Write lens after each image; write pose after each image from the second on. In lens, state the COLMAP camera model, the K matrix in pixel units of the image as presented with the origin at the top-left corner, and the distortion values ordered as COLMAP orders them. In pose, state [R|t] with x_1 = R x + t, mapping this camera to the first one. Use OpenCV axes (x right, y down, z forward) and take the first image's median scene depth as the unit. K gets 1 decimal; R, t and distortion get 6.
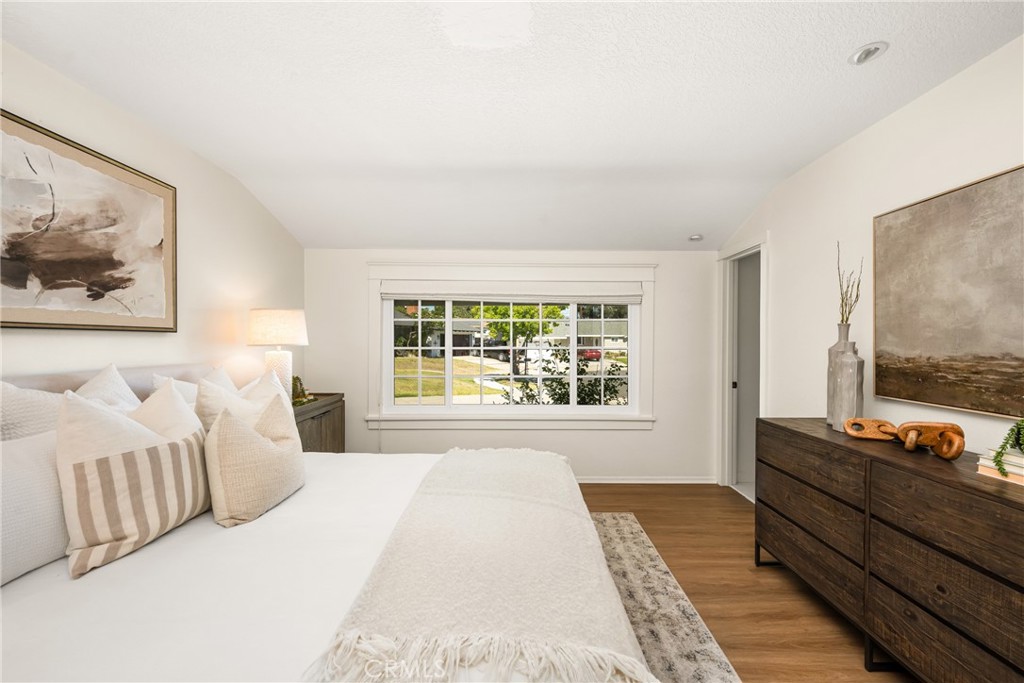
lens RADIAL K [[436.6, 0, 514.4], [0, 436.6, 348.2], [0, 0, 1]] dist [0.001232, -0.000038]
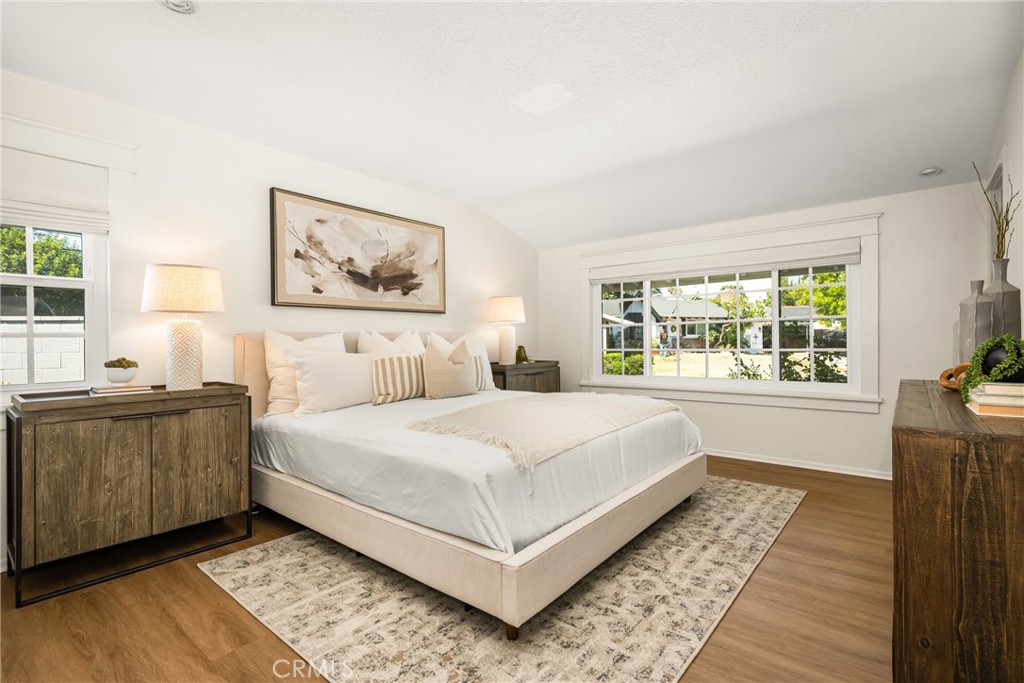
lens RADIAL K [[482.9, 0, 496.8], [0, 482.9, 345.6], [0, 0, 1]] dist [0.001971, 0.000266]
pose [[0.753186, -0.005238, -0.657786, 0.695285], [0.002470, 0.999984, -0.005135, 0.113380], [0.657802, 0.002243, 0.753187, -0.308124]]
